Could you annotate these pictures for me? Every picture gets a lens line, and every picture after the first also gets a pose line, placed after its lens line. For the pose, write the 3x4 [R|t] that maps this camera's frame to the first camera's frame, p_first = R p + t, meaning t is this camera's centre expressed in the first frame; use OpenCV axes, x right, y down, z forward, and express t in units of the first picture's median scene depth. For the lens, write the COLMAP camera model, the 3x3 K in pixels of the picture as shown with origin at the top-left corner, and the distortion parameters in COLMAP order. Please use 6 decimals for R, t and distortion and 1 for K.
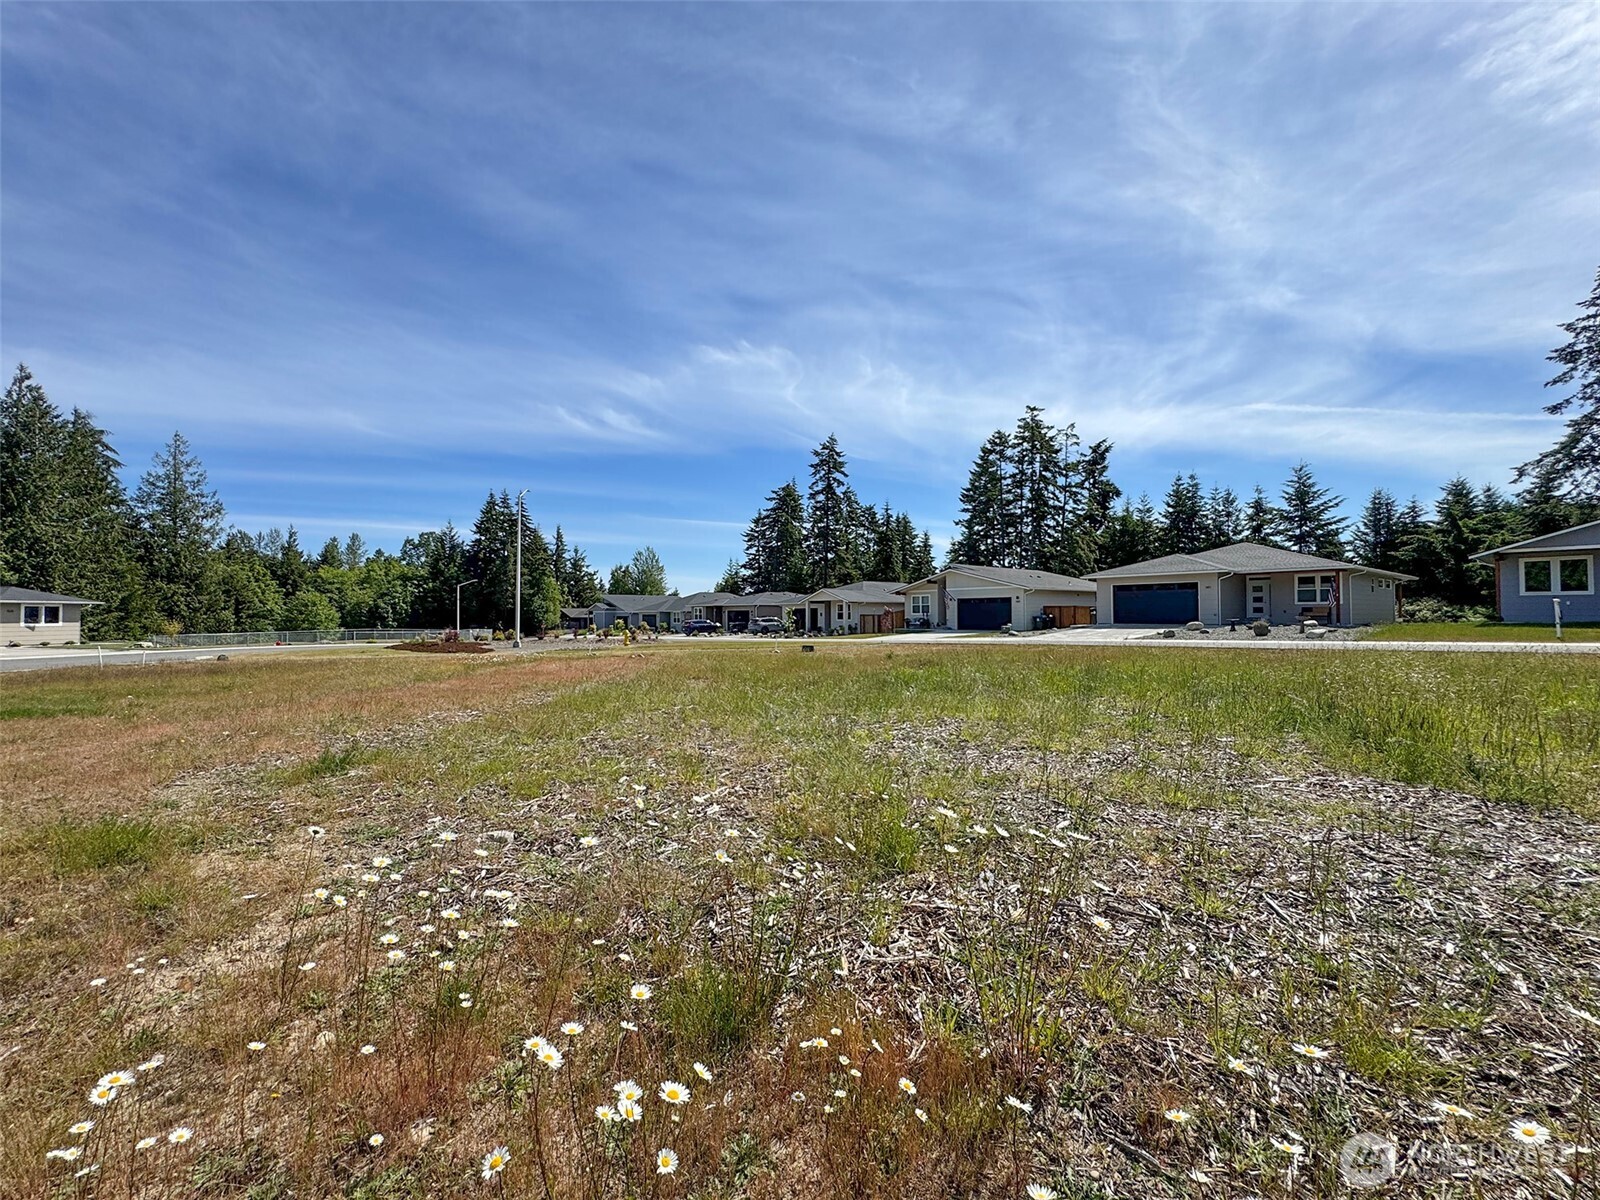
lens RADIAL K [[638.6, 0, 799.8], [0, 638.6, 601.9], [0, 0, 1]] dist [-0.001928, 0.000162]
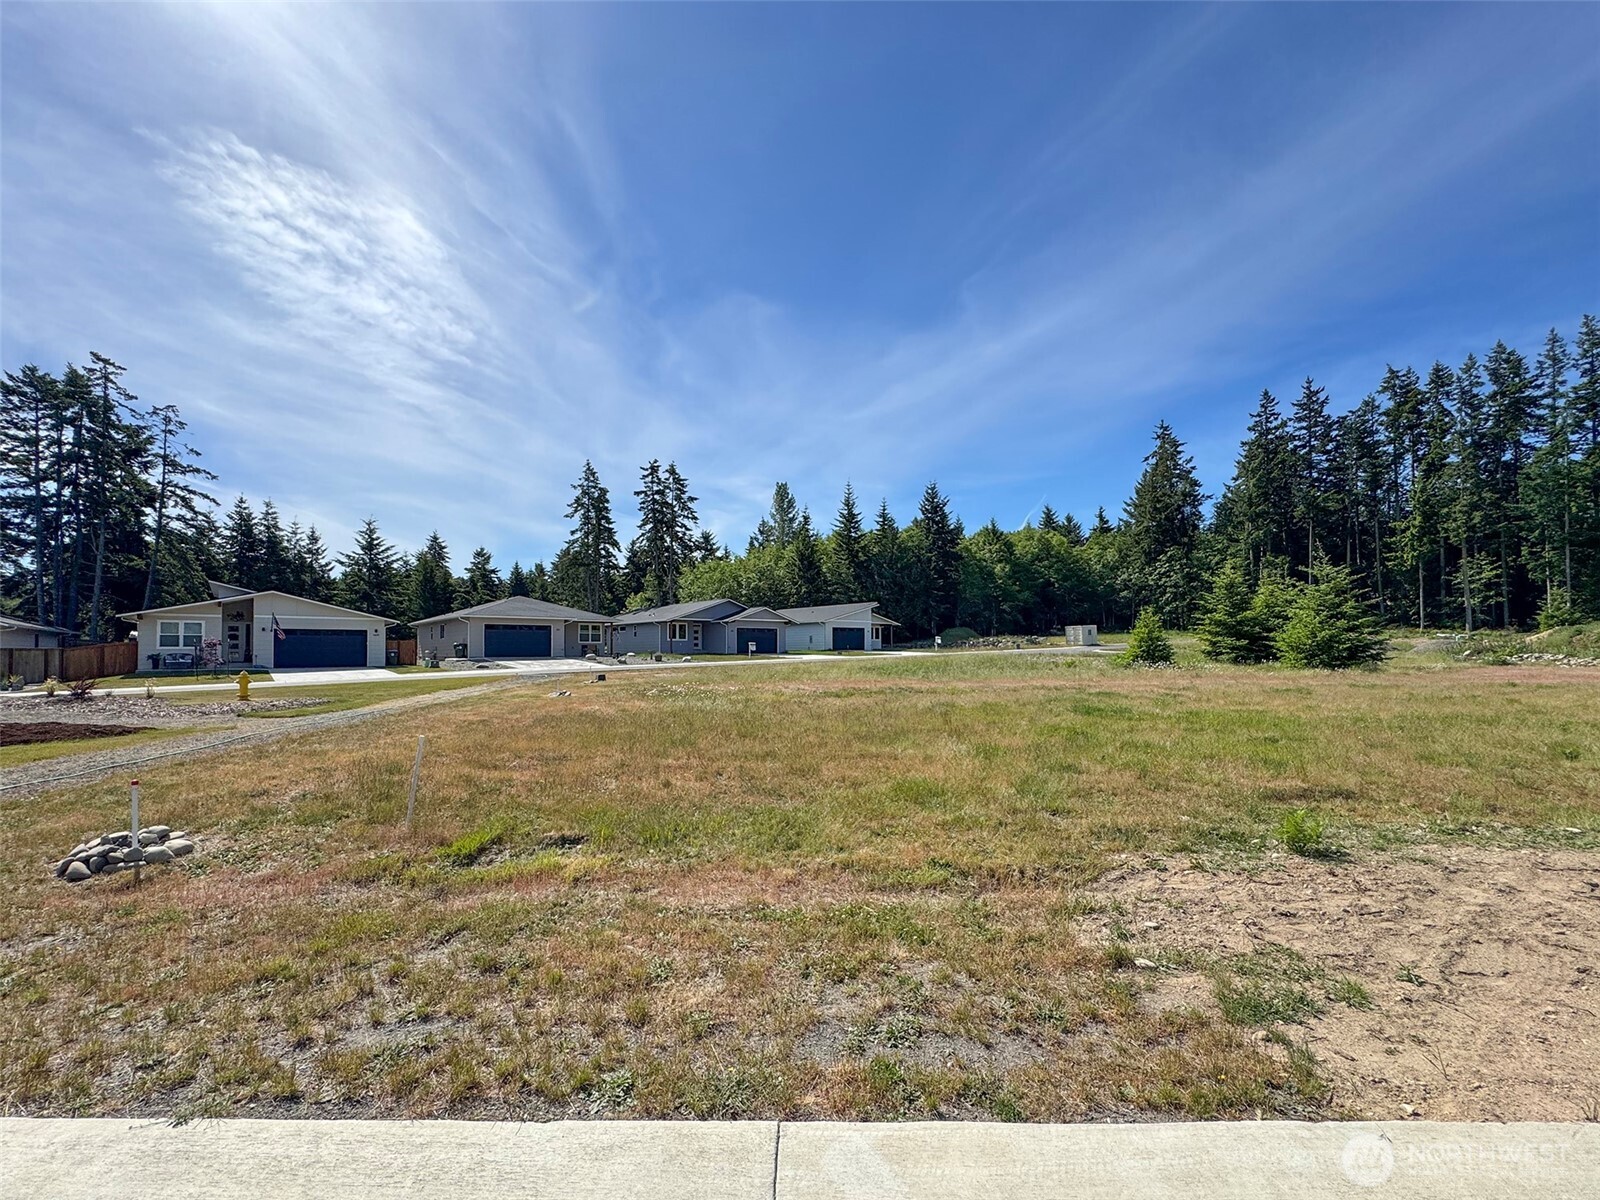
lens RADIAL K [[680.9, 0, 800.1], [0, 680.9, 638.8], [0, 0, 1]] dist [-0.000229, -0.000204]
pose [[-0.019808, 0.022005, 0.999562, -0.373665], [-0.017969, 0.999588, -0.022362, 0.009204], [-0.999642, -0.018404, -0.019404, 0.219992]]
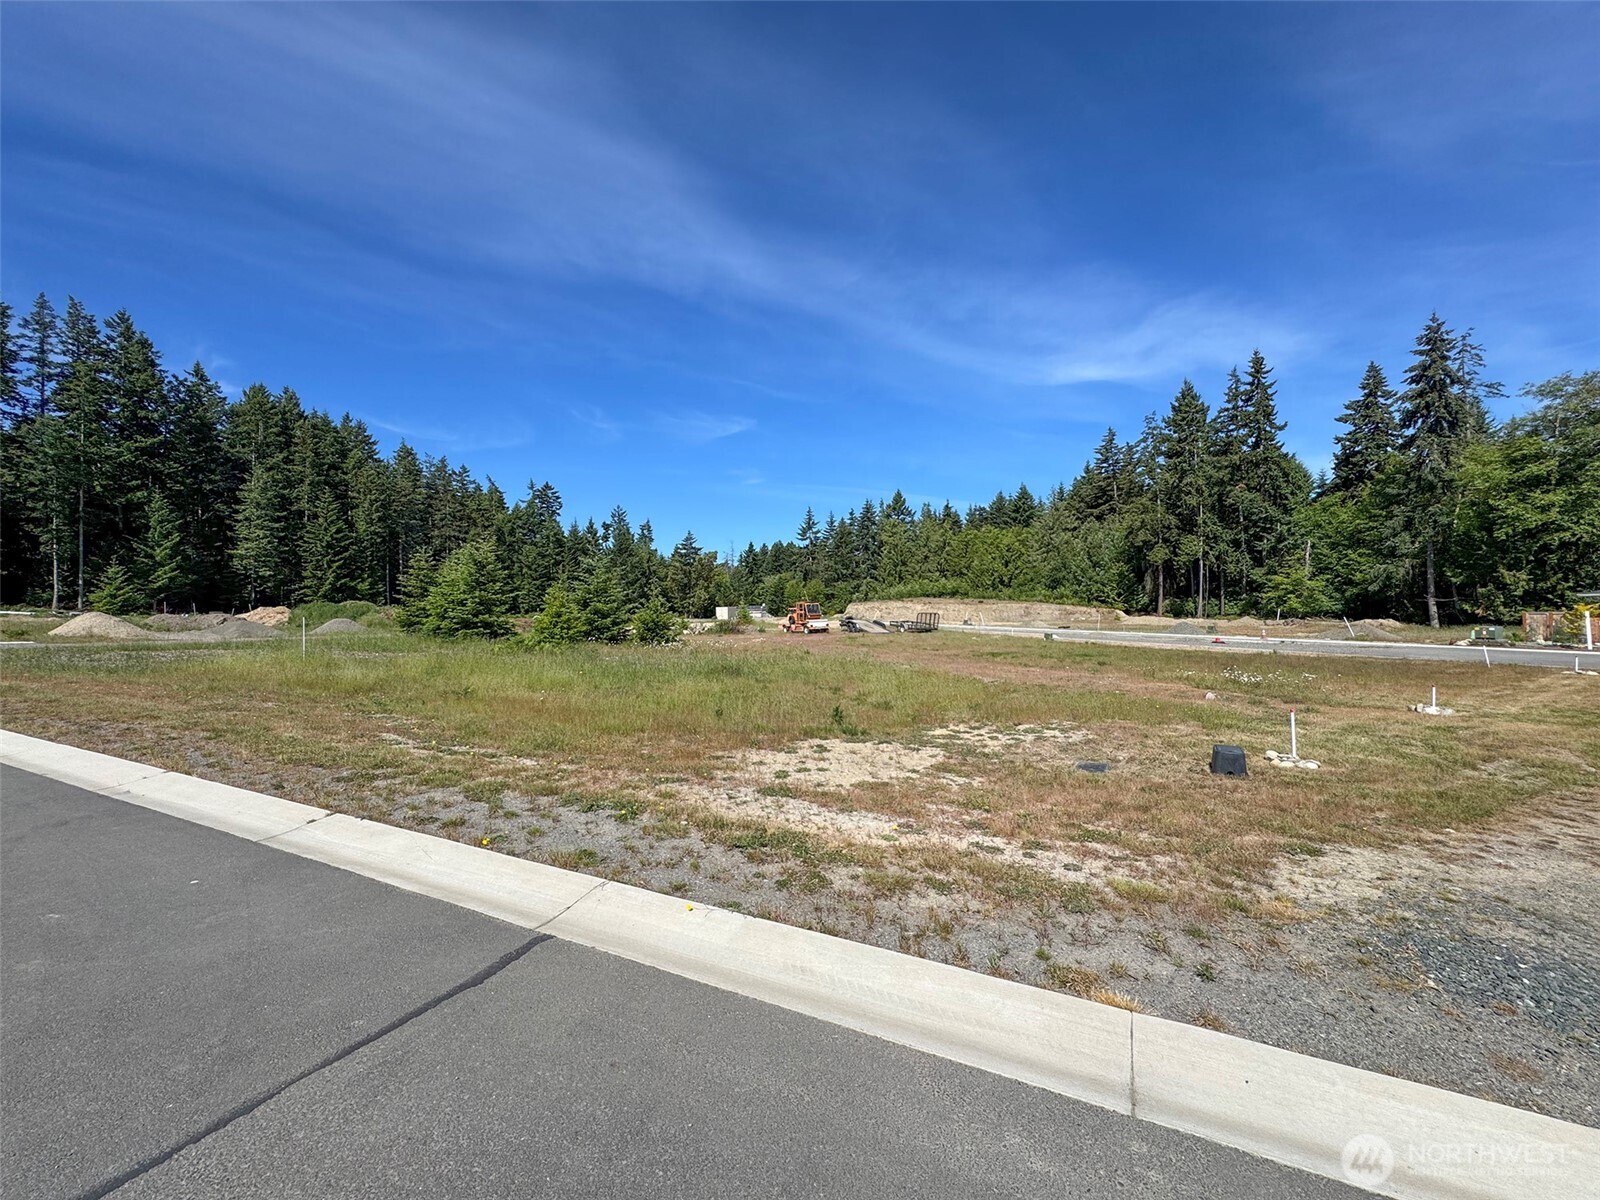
lens RADIAL K [[638.6, 0, 799.8], [0, 638.6, 601.9], [0, 0, 1]] dist [-0.001928, 0.000162]
pose [[-0.897751, 0.006967, -0.440448, 0.106367], [0.024289, 0.999137, -0.033701, 0.001050], [0.439833, -0.040953, -0.897145, 0.385715]]
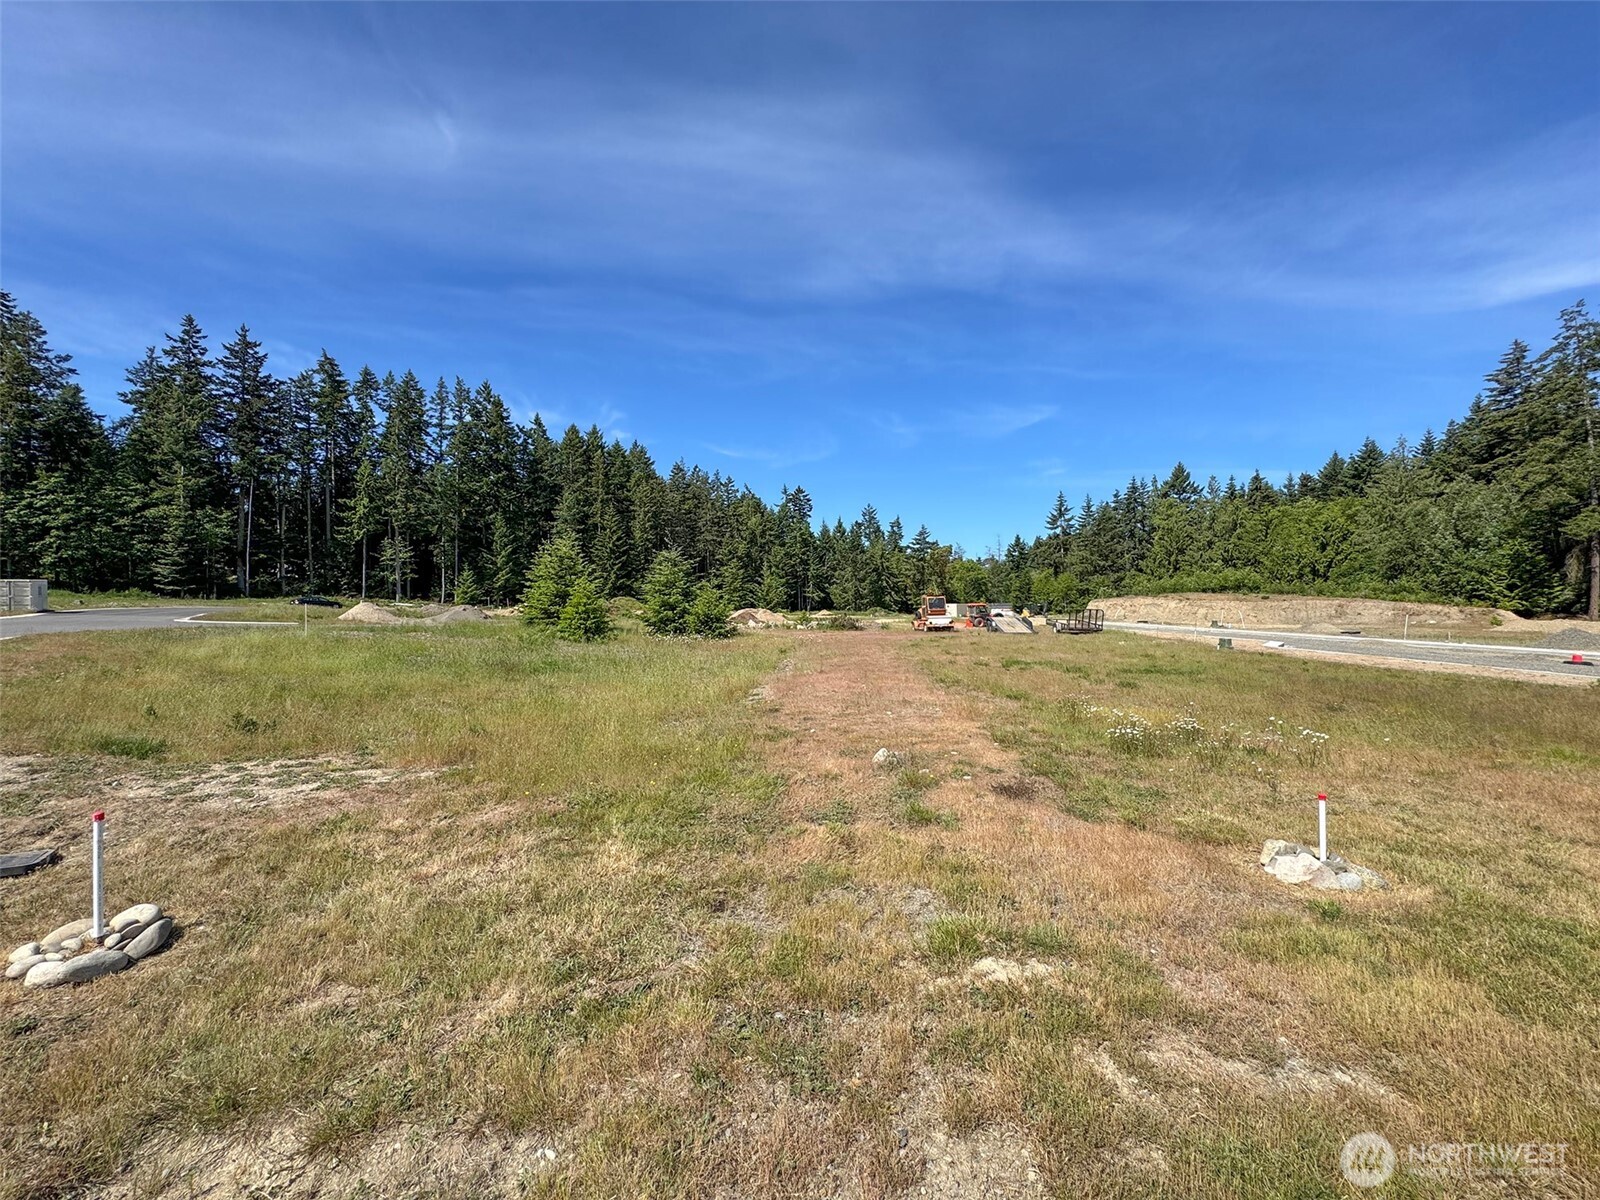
lens RADIAL K [[638.6, 0, 799.8], [0, 638.6, 601.9], [0, 0, 1]] dist [-0.001928, 0.000162]
pose [[-0.999980, 0.005372, -0.003440, -0.059501], [0.005498, 0.999269, -0.037819, 0.005586], [0.003235, -0.037838, -0.999279, 0.369411]]
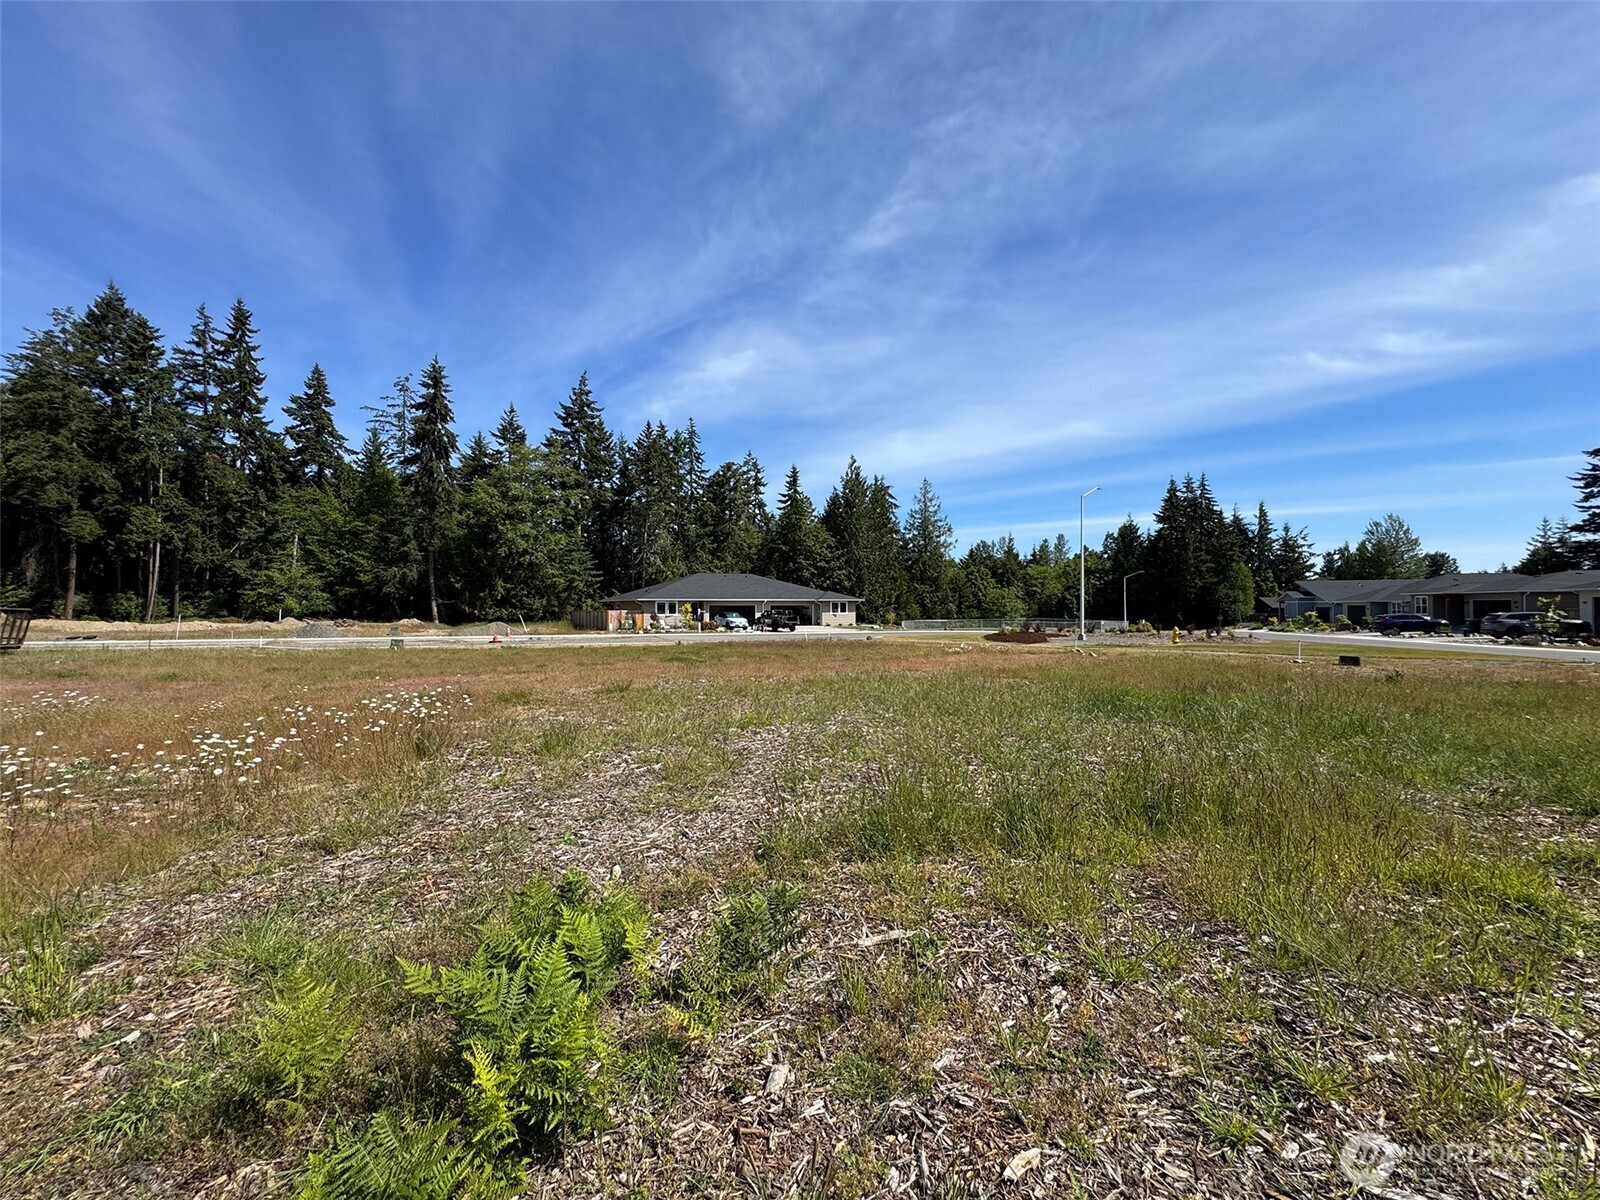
lens RADIAL K [[638.6, 0, 799.8], [0, 638.6, 601.9], [0, 0, 1]] dist [-0.001928, 0.000162]
pose [[0.501888, -0.004621, -0.864920, 0.107361], [0.020367, 0.999772, 0.006476, -0.003927], [0.864693, -0.020866, 0.501868, 0.029842]]
